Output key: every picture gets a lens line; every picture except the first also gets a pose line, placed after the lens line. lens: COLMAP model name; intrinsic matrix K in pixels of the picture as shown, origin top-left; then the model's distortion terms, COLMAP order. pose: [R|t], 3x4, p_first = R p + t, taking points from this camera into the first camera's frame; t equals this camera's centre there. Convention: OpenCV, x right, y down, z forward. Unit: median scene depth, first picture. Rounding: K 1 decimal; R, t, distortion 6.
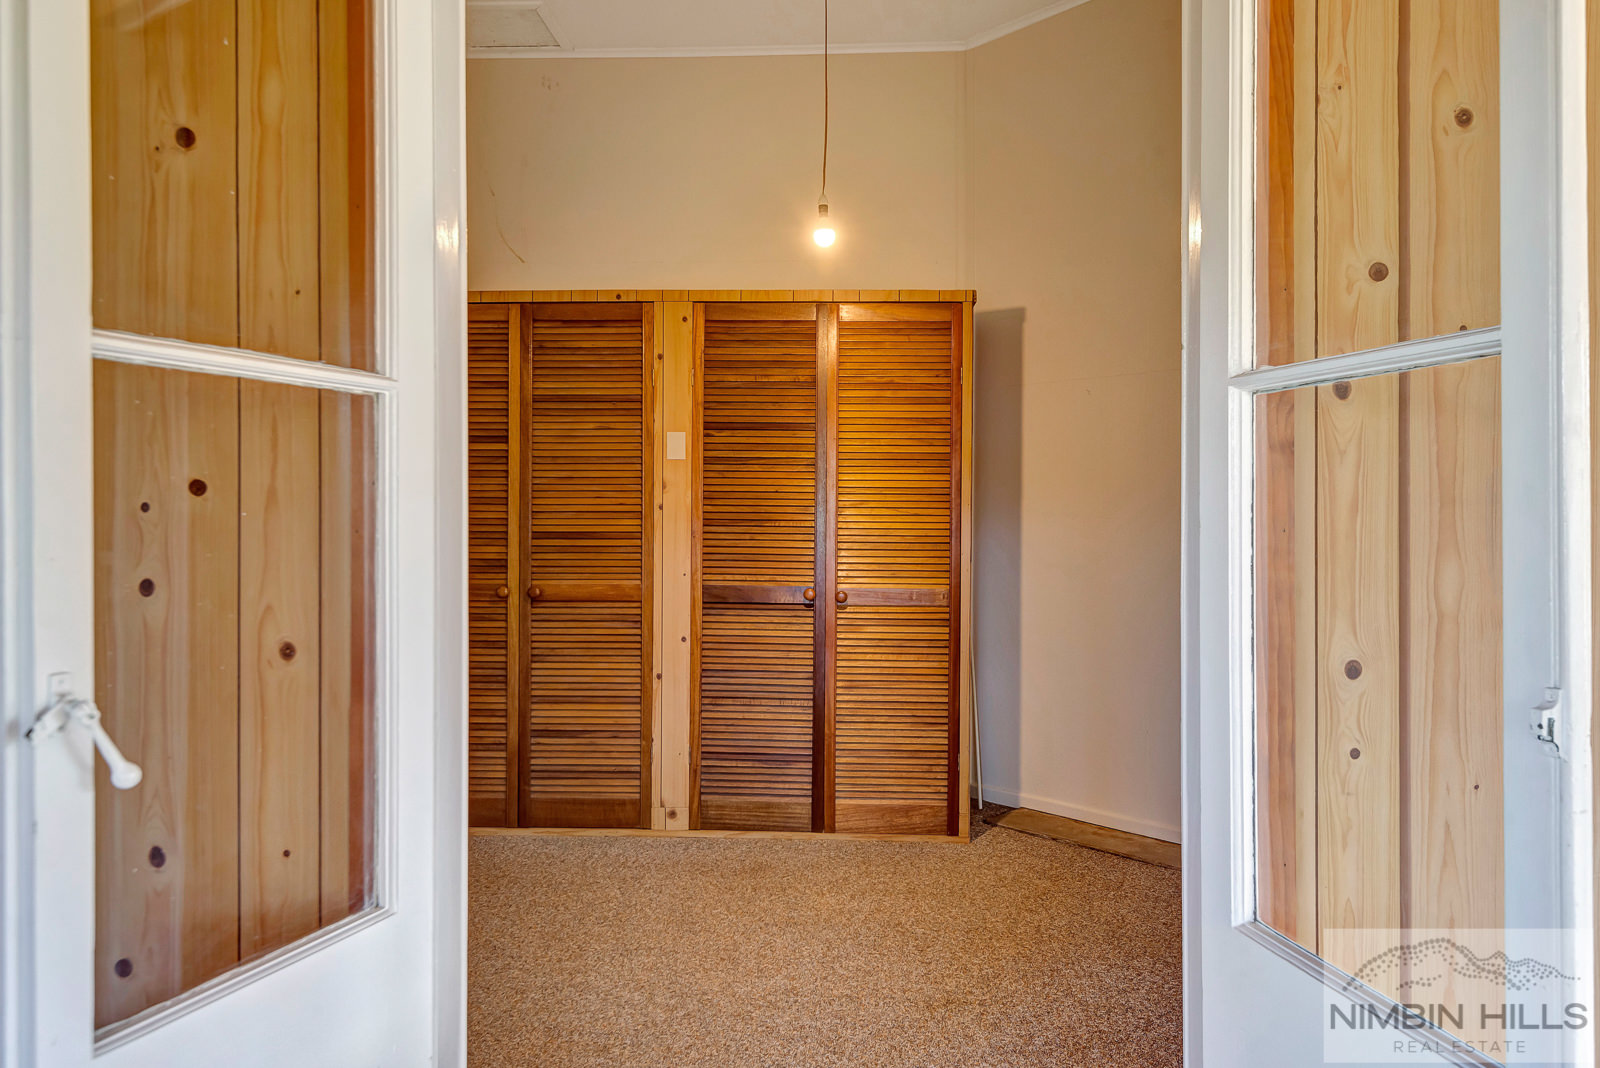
lens RADIAL K [[1212.9, 0, 800.1], [0, 1212.9, 529.8], [0, 0, 1]] dist [0.027670, 0.001576]
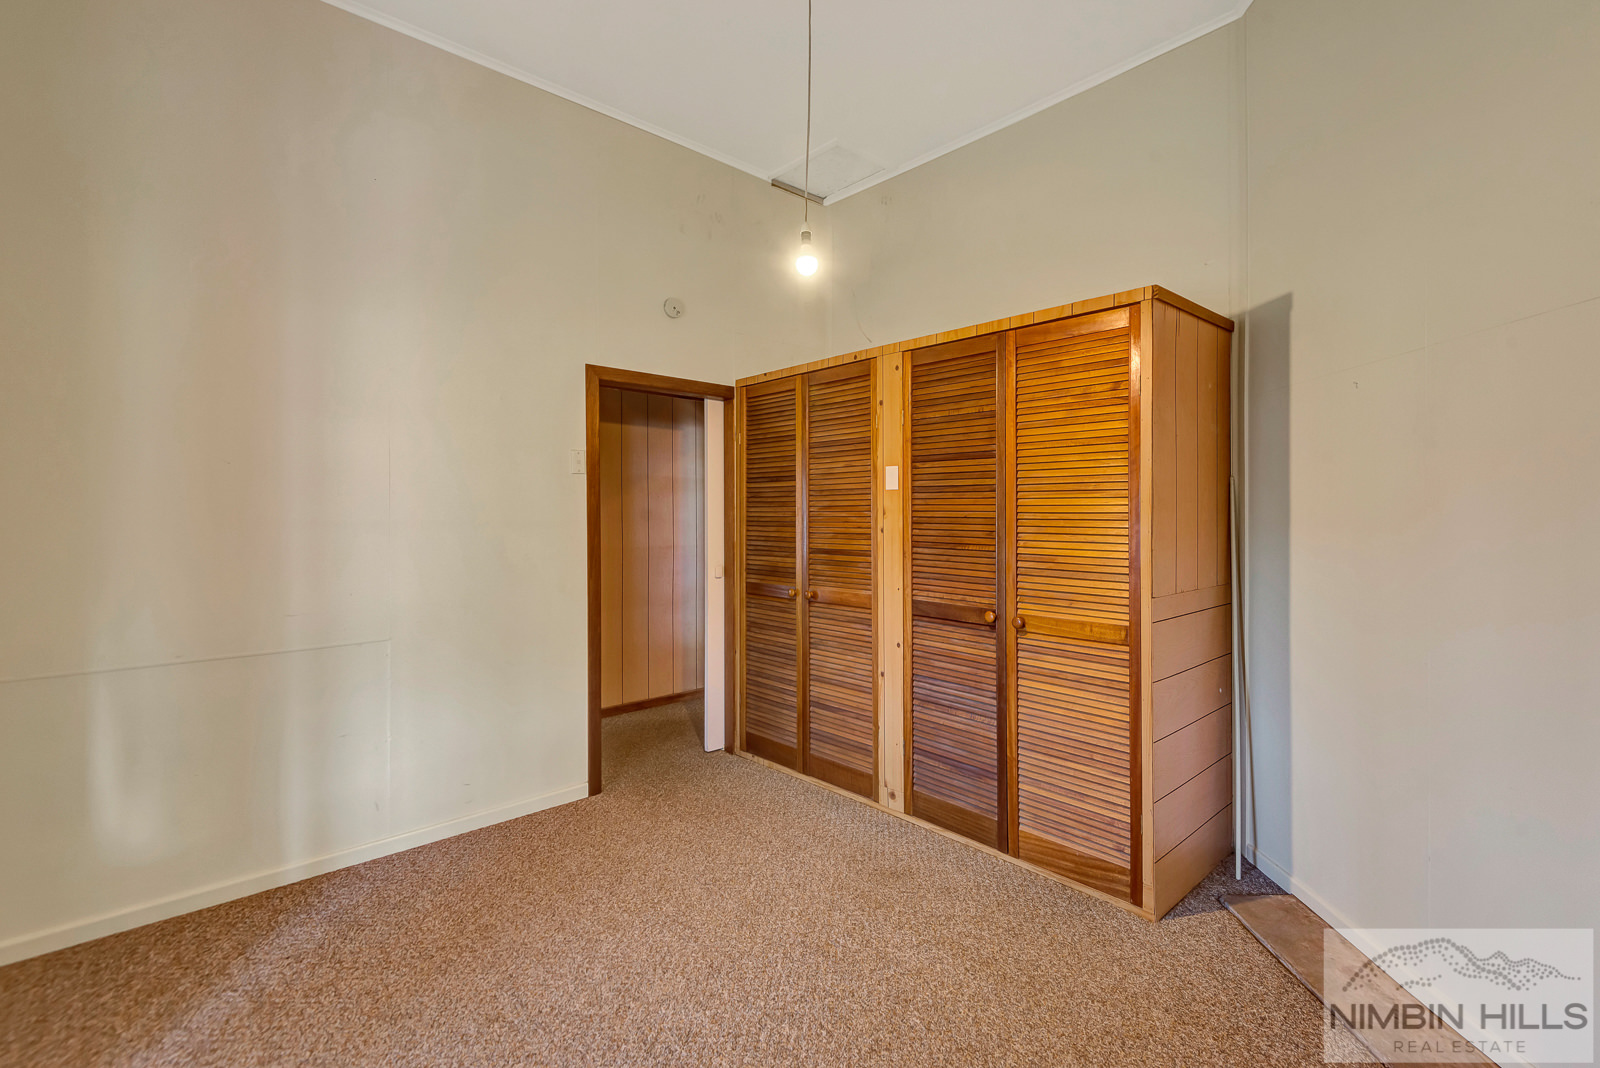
lens RADIAL K [[735.8, 0, 799.3], [0, 735.8, 518.1], [0, 0, 1]] dist [0.029380, -0.011753]
pose [[0.712421, -0.001591, -0.701750, 0.328892], [-0.007046, 0.999931, -0.009421, -0.023278], [0.701717, 0.011657, 0.712361, 0.435010]]
